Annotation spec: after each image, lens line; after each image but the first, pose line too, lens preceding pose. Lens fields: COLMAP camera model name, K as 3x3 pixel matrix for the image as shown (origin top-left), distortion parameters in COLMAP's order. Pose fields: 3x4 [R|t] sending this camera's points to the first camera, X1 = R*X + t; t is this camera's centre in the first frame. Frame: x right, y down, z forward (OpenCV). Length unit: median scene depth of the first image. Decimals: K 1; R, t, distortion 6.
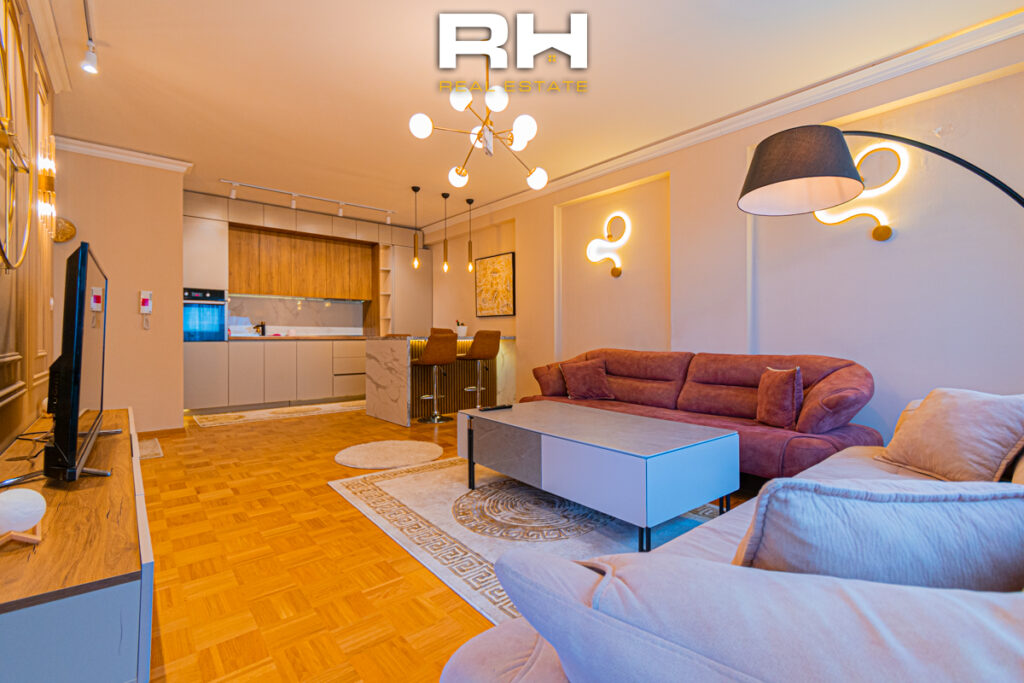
lens RADIAL K [[464.6, 0, 524.9], [0, 464.6, 338.5], [0, 0, 1]] dist [0.001504, -0.000122]
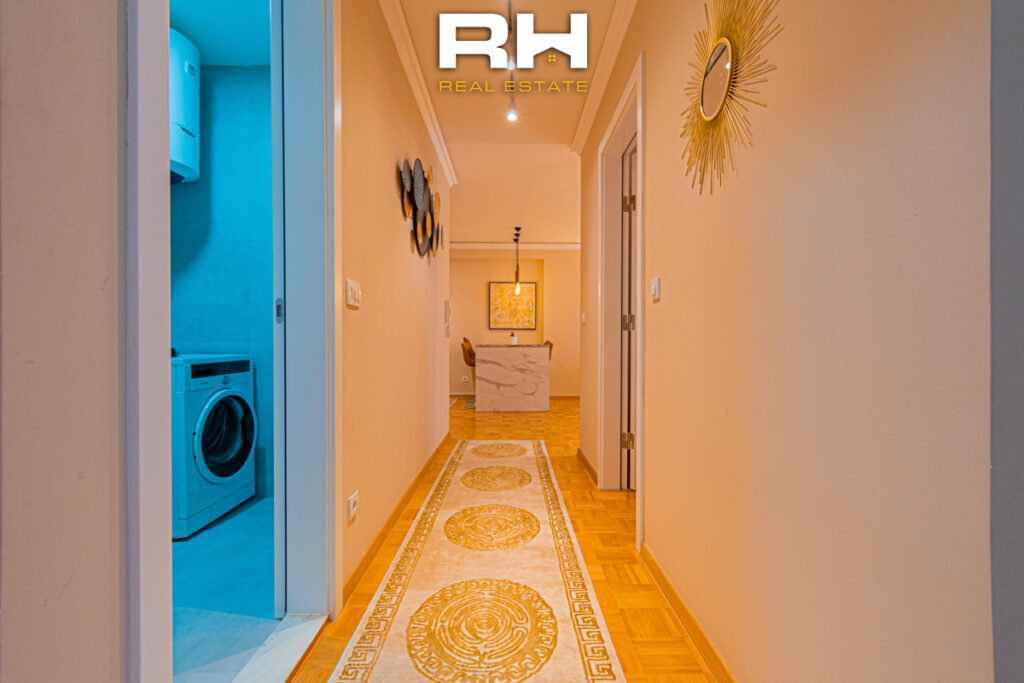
lens RADIAL K [[464.6, 0, 524.9], [0, 464.6, 338.5], [0, 0, 1]] dist [0.001504, -0.000122]
pose [[0.636006, 0.009596, 0.771624, -1.028489], [0.001988, 0.999899, -0.014073, -0.002860], [-0.771681, 0.010485, 0.635923, 0.144274]]
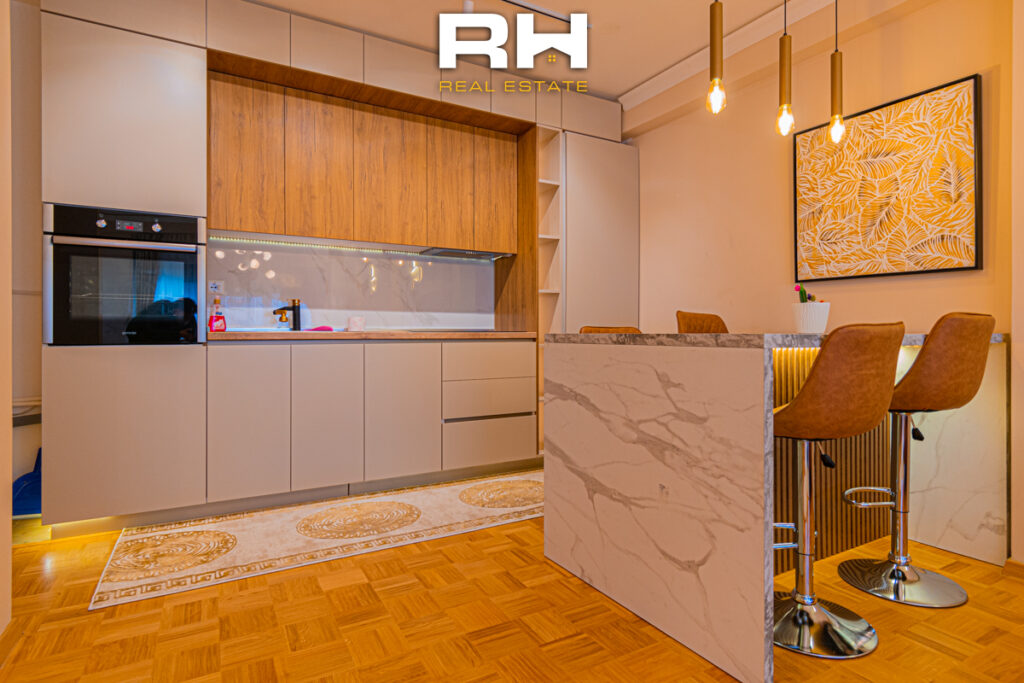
lens RADIAL K [[545.0, 0, 518.5], [0, 545.0, 336.3], [0, 0, 1]] dist [-0.000054, -0.000054]
pose [[0.980731, 0.003310, -0.195337, -0.248753], [-0.002598, 0.999989, 0.003899, -0.002834], [0.195348, -0.003316, 0.980728, 0.524914]]
